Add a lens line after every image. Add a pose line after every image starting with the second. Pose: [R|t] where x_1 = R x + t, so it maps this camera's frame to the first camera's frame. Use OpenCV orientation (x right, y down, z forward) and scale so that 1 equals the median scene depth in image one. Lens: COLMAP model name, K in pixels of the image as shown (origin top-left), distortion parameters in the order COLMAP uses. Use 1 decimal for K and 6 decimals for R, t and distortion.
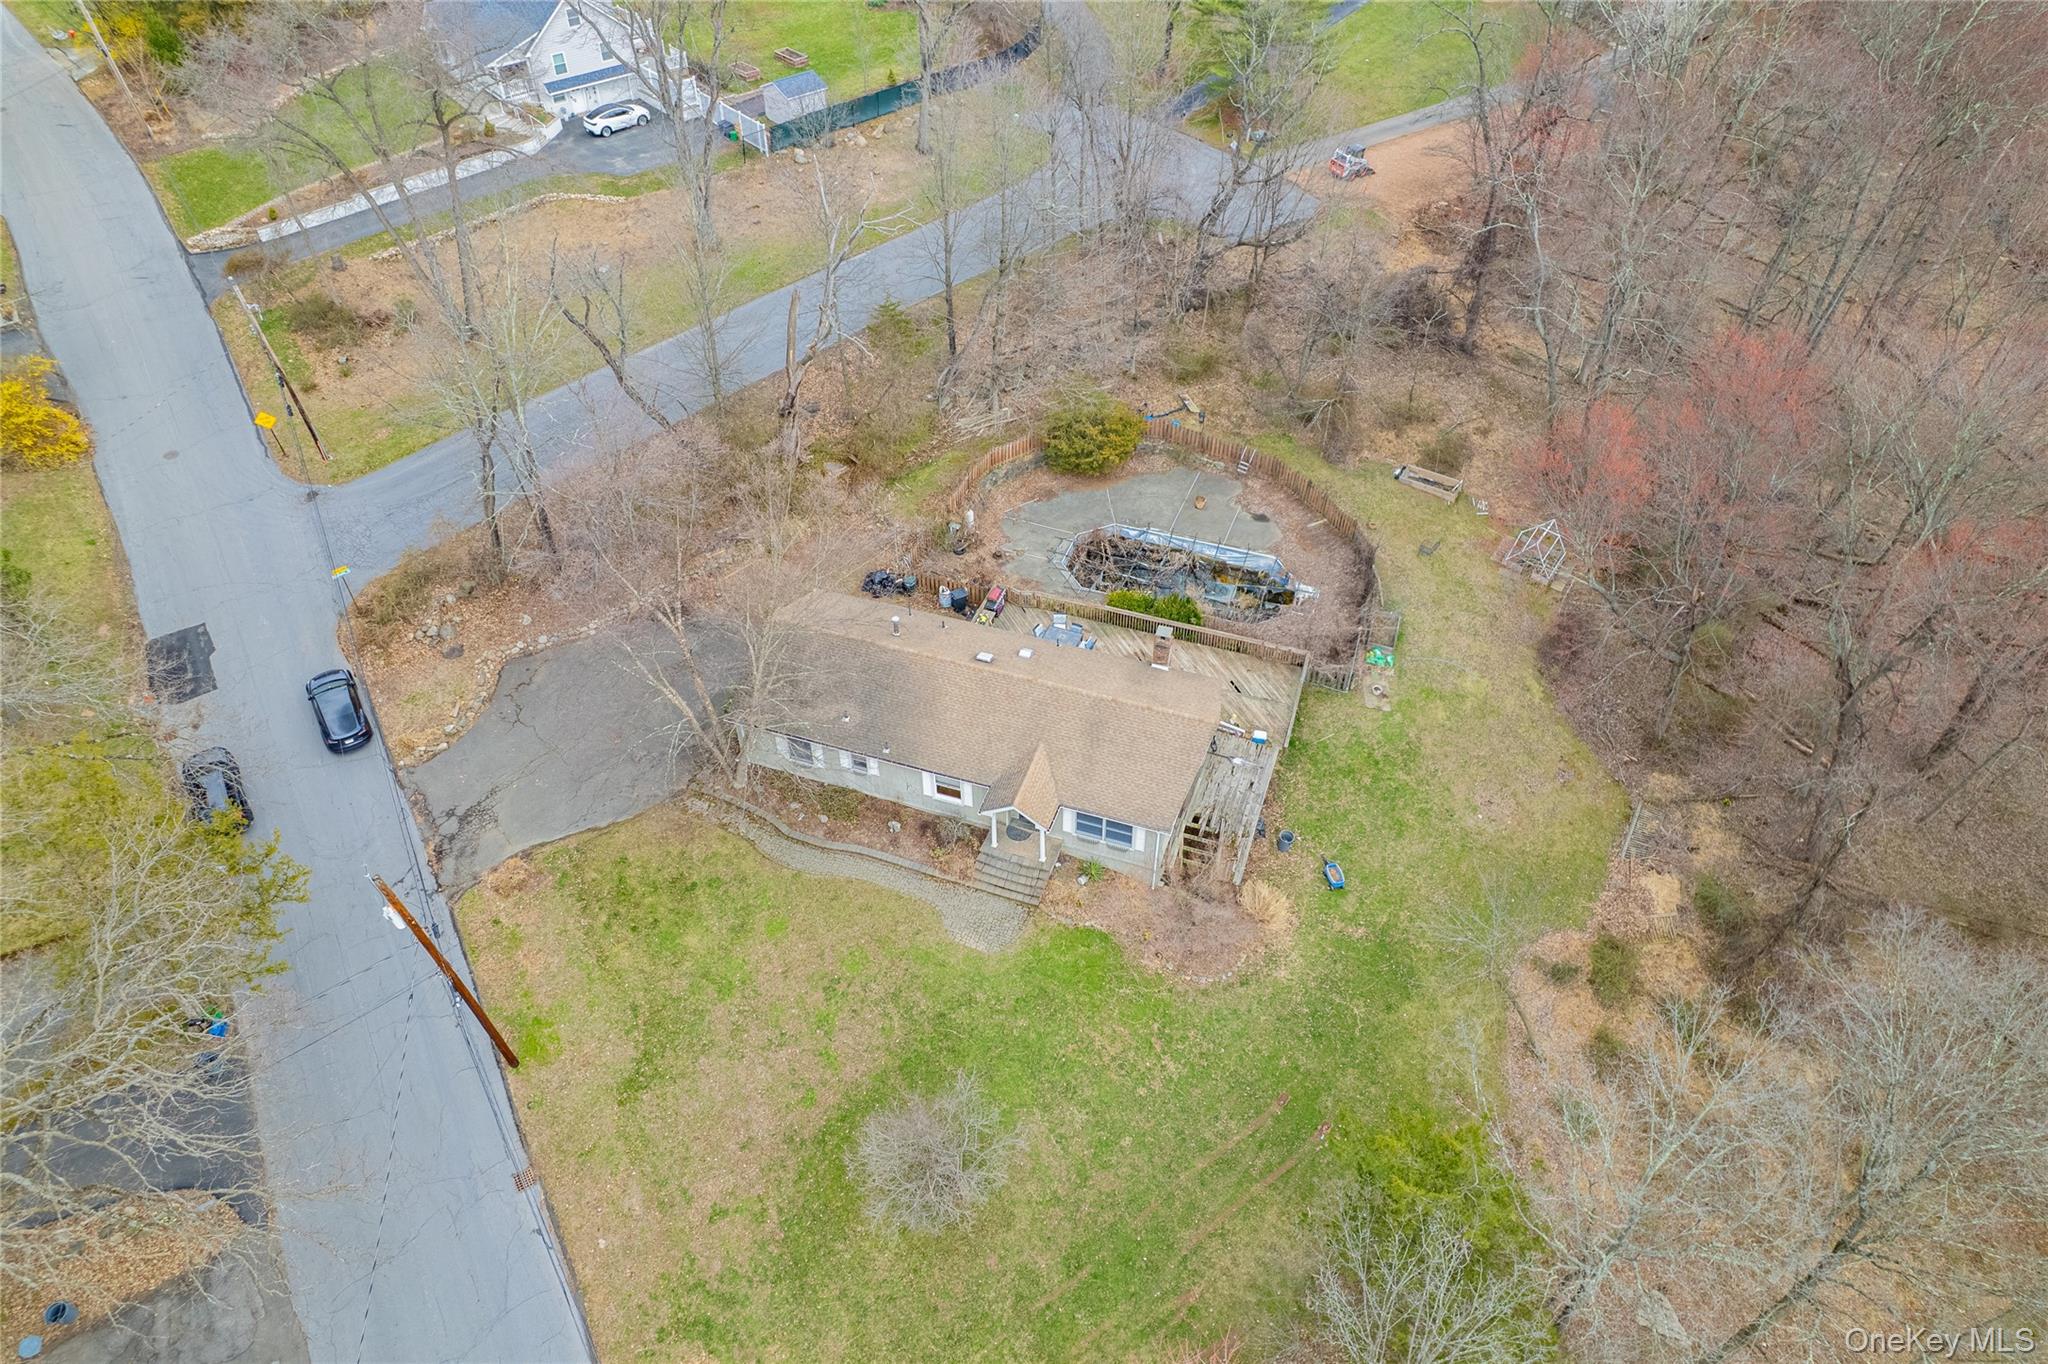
lens RADIAL K [[1326.0, 0, 1019.9], [0, 1326.0, 683.6], [0, 0, 1]] dist [-0.072025, 0.064707]
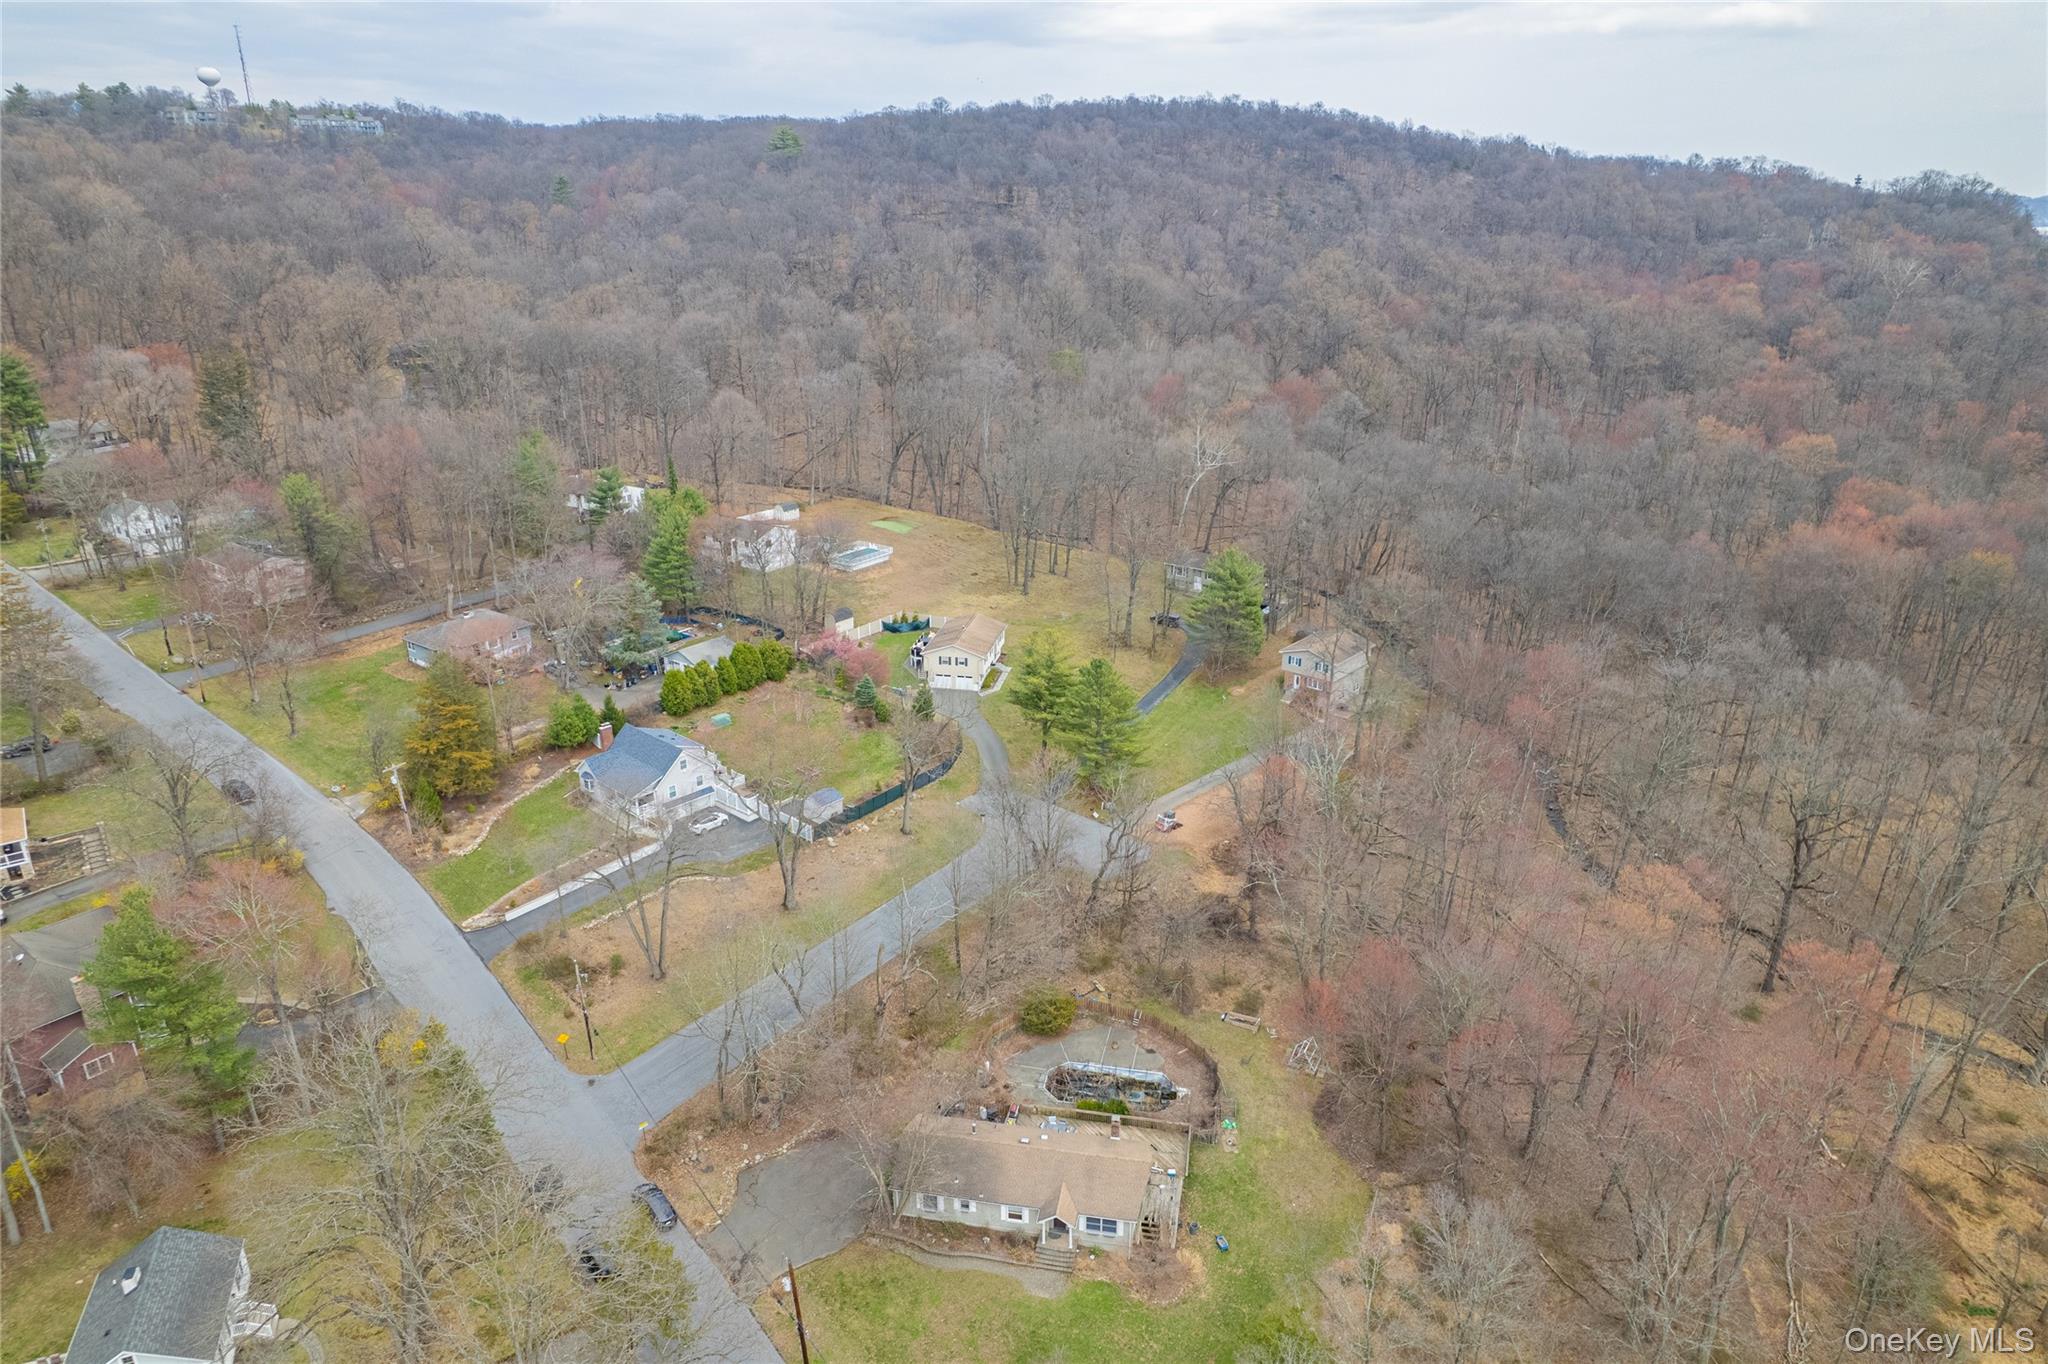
lens RADIAL K [[1309.4, 0, 1018.3], [0, 1309.4, 705.5], [0, 0, 1]] dist [-0.076762, 0.066959]
pose [[0.989353, -0.048168, 0.137335, -0.247611], [0.096225, 0.924448, -0.368967, 0.084672], [-0.109186, 0.378254, 0.919240, -0.887233]]
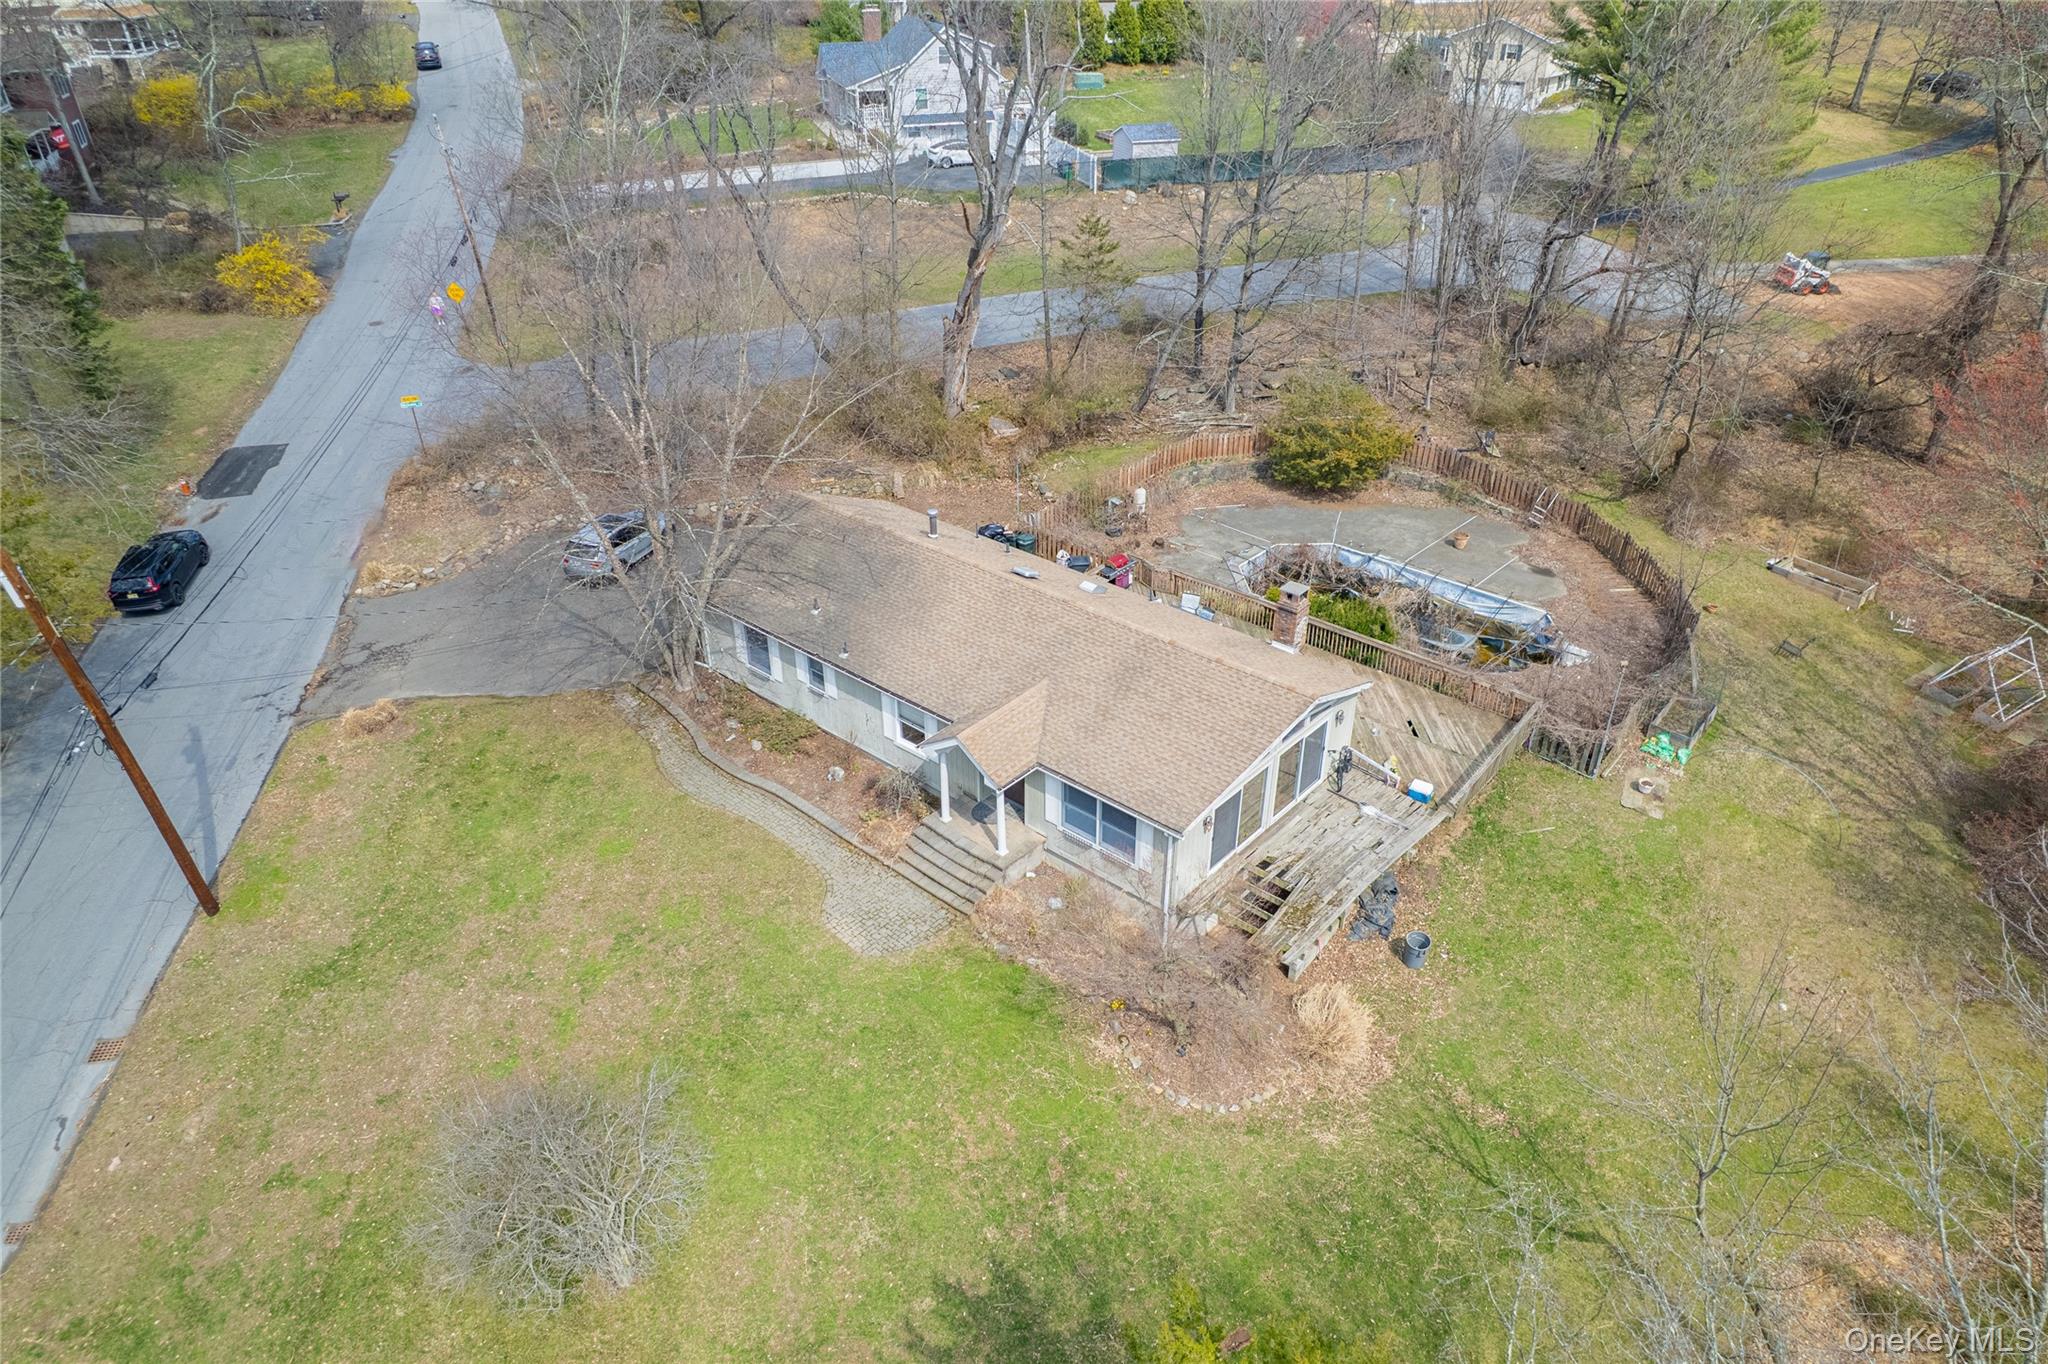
lens RADIAL K [[1309.4, 0, 1018.3], [0, 1309.4, 705.5], [0, 0, 1]] dist [-0.076762, 0.066959]
pose [[0.925179, 0.199279, -0.323005, 0.195235], [-0.258778, 0.953778, -0.152777, 0.145173], [0.277629, 0.224933, 0.933985, 0.359549]]
